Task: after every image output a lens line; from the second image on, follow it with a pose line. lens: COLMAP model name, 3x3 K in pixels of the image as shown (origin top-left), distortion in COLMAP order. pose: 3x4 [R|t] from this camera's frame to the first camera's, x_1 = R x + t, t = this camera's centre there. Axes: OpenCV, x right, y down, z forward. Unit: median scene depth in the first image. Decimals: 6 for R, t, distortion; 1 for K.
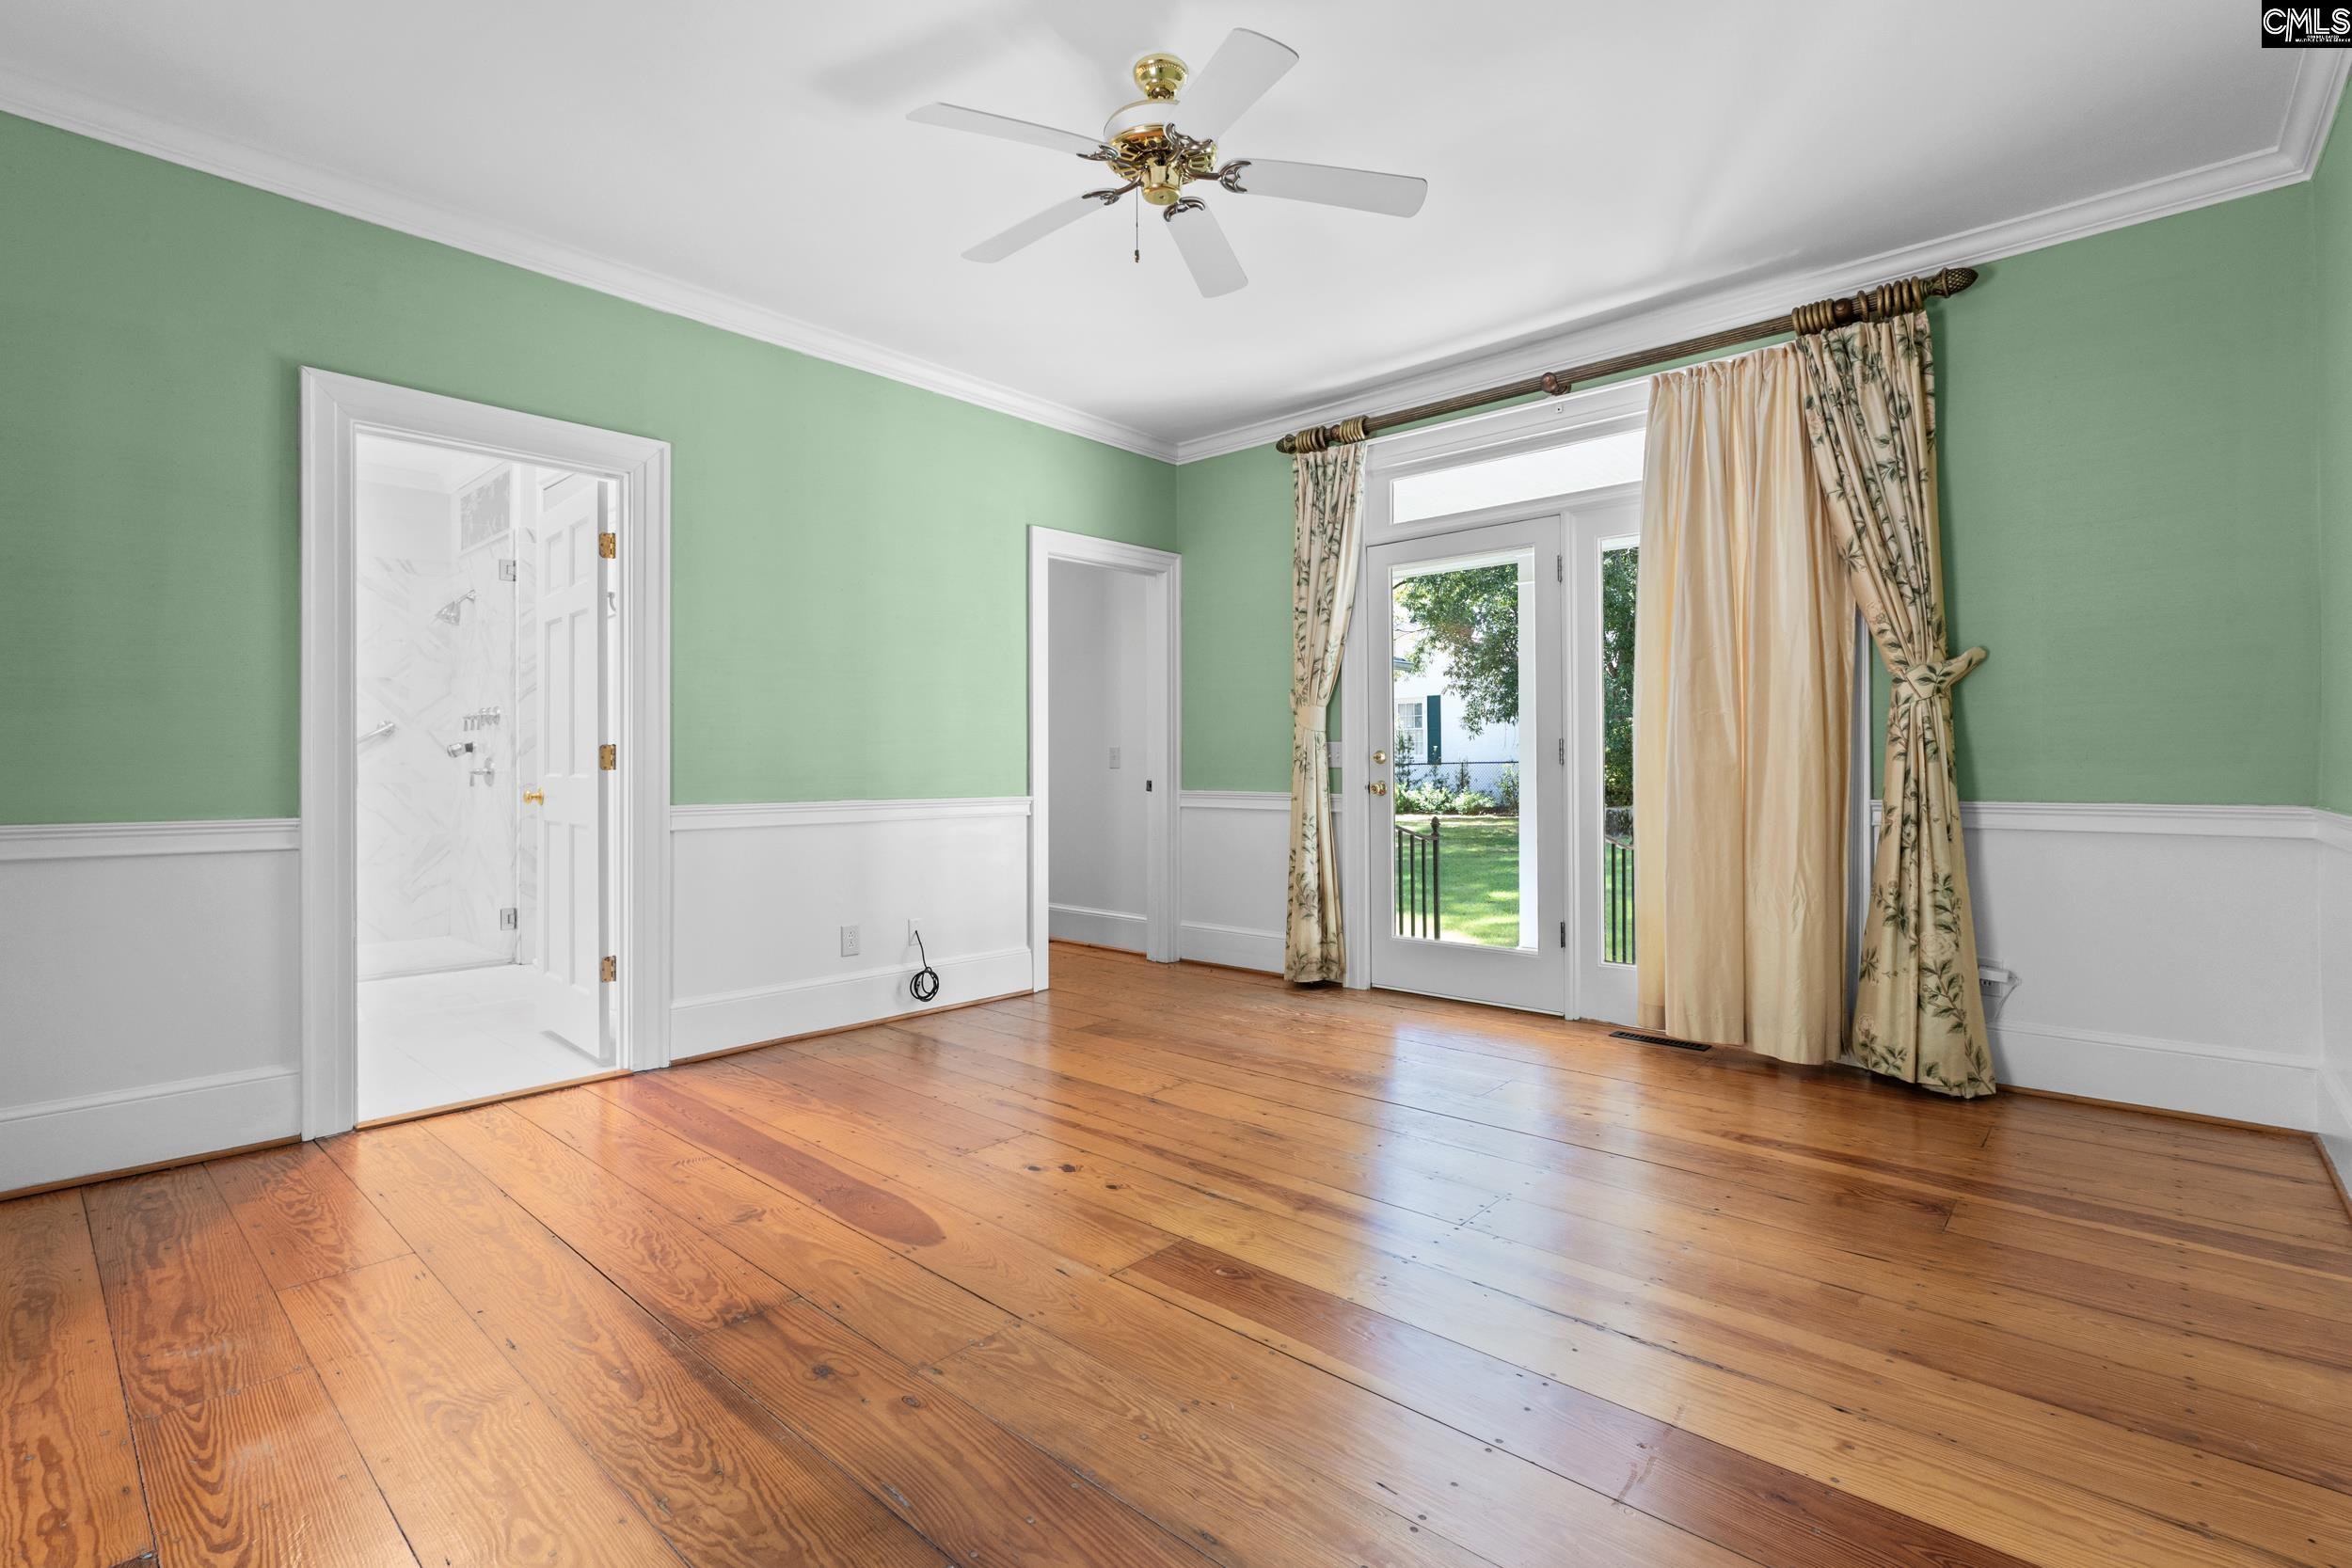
lens RADIAL K [[1089.4, 0, 1170.2], [0, 1089.4, 768.5], [0, 0, 1]] dist [-0.002877, -0.000348]
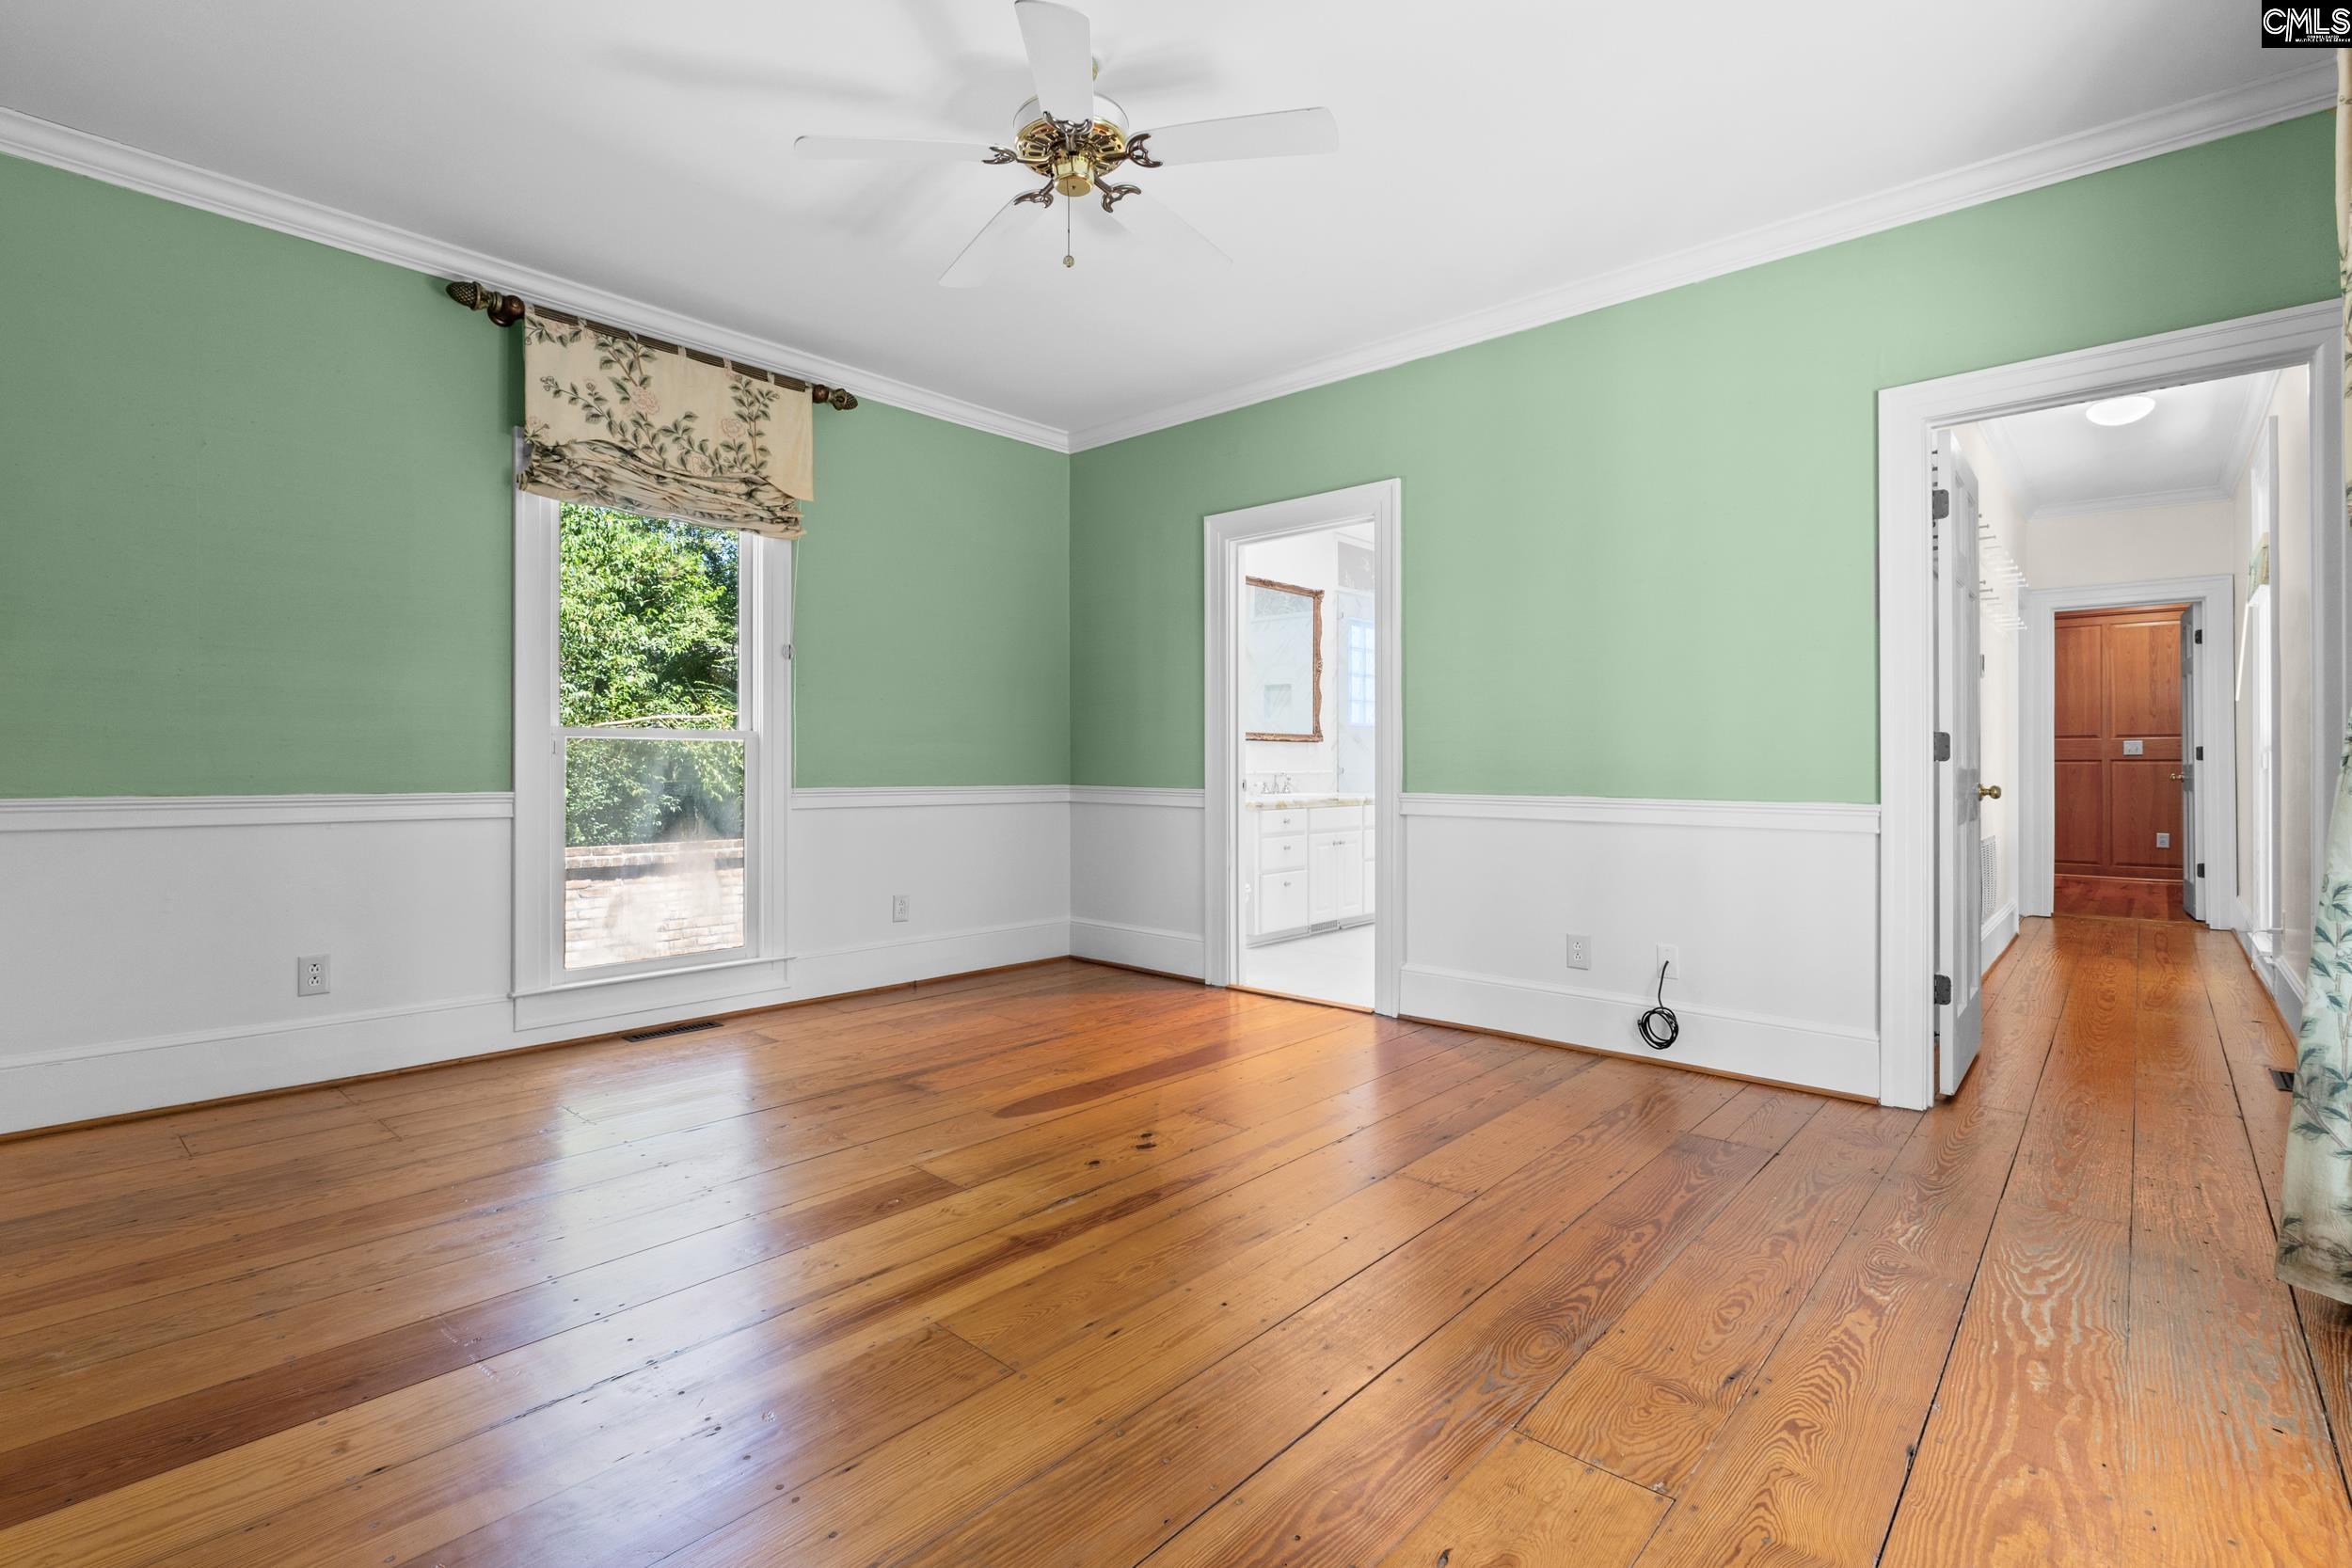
lens RADIAL K [[1089.4, 0, 1170.2], [0, 1089.4, 768.5], [0, 0, 1]] dist [-0.002877, -0.000348]
pose [[-0.006905, 0.006294, -0.999956, 0.887423], [-0.003298, 0.999975, 0.006317, 0.002973], [0.999971, 0.003342, -0.006884, 0.977967]]
